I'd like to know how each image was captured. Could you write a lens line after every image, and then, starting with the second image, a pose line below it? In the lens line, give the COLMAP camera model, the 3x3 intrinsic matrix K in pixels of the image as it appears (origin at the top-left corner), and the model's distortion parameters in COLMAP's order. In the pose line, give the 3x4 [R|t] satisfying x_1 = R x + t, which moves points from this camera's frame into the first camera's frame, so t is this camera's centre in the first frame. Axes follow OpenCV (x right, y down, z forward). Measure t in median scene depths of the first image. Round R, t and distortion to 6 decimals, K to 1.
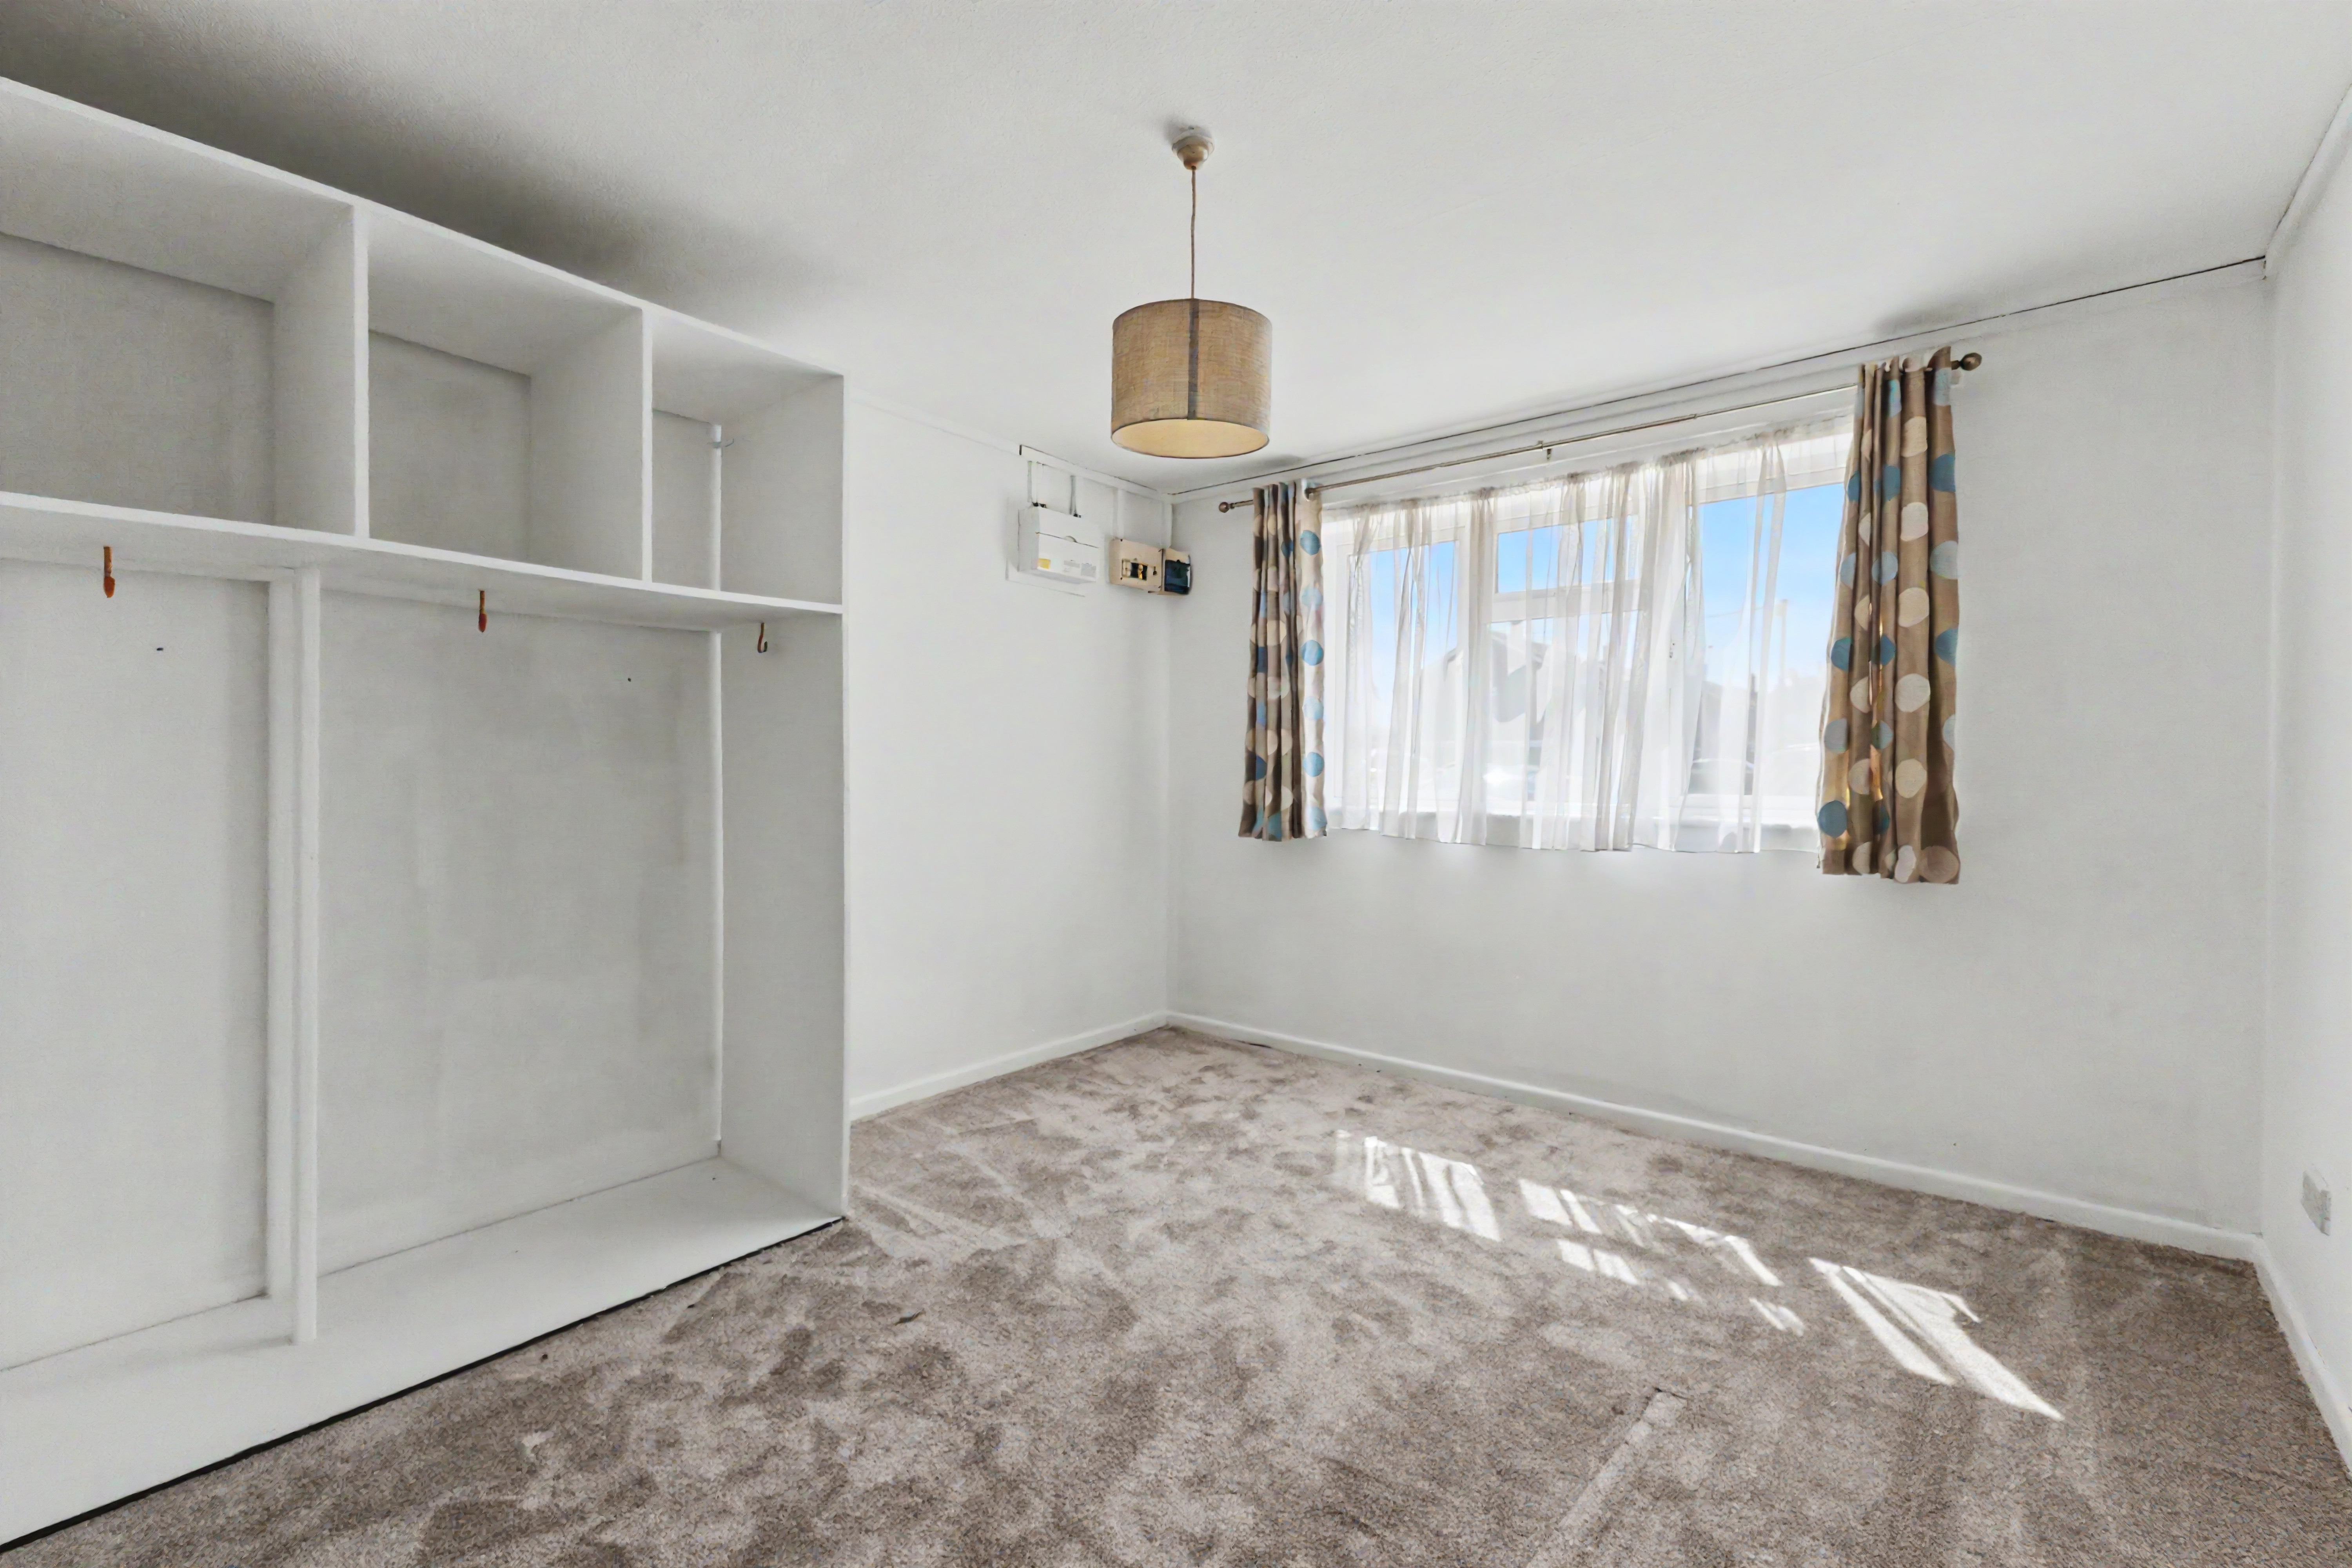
lens RADIAL K [[984.7, 0, 1180.5], [0, 984.7, 781.8], [0, 0, 1]] dist [-0.000453, -0.000232]
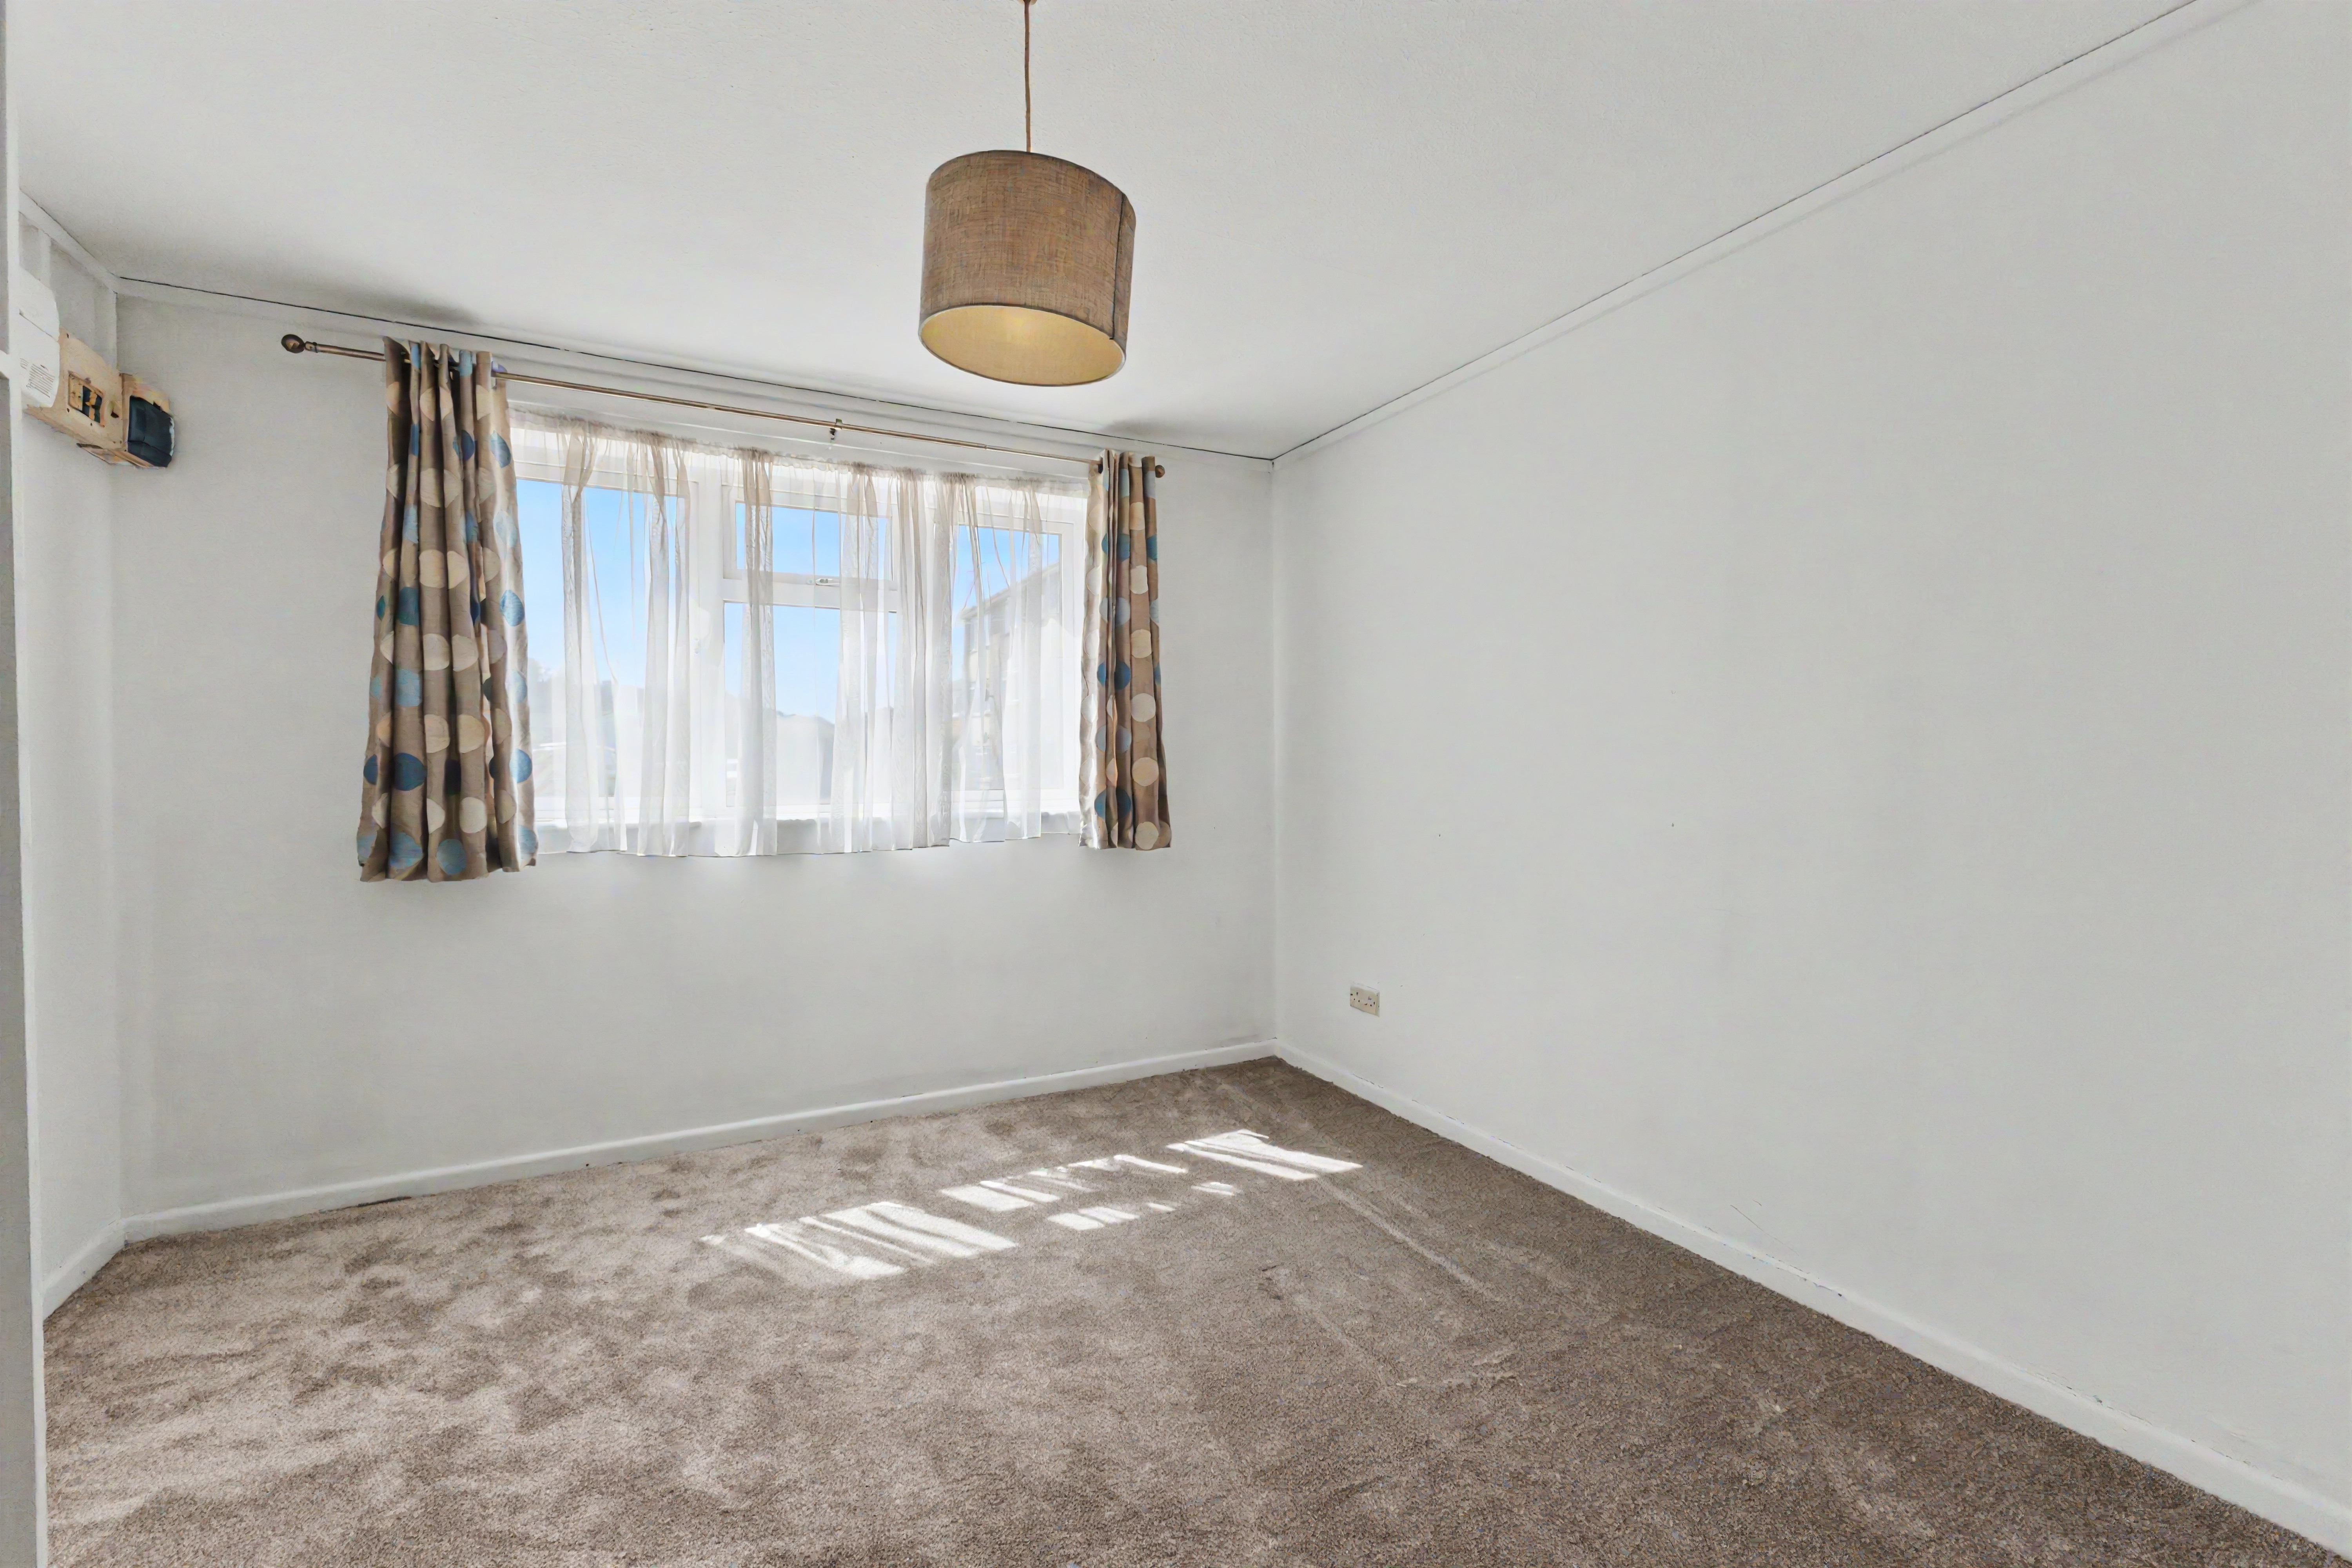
lens RADIAL K [[989.0, 0, 1166.9], [0, 989.0, 783.1], [0, 0, 1]] dist [0.001603, -0.000114]
pose [[0.411263, -0.023931, 0.911203, -0.396220], [0.023393, 0.999603, 0.015695, -0.007053], [-0.911217, 0.014861, 0.411659, 0.349957]]
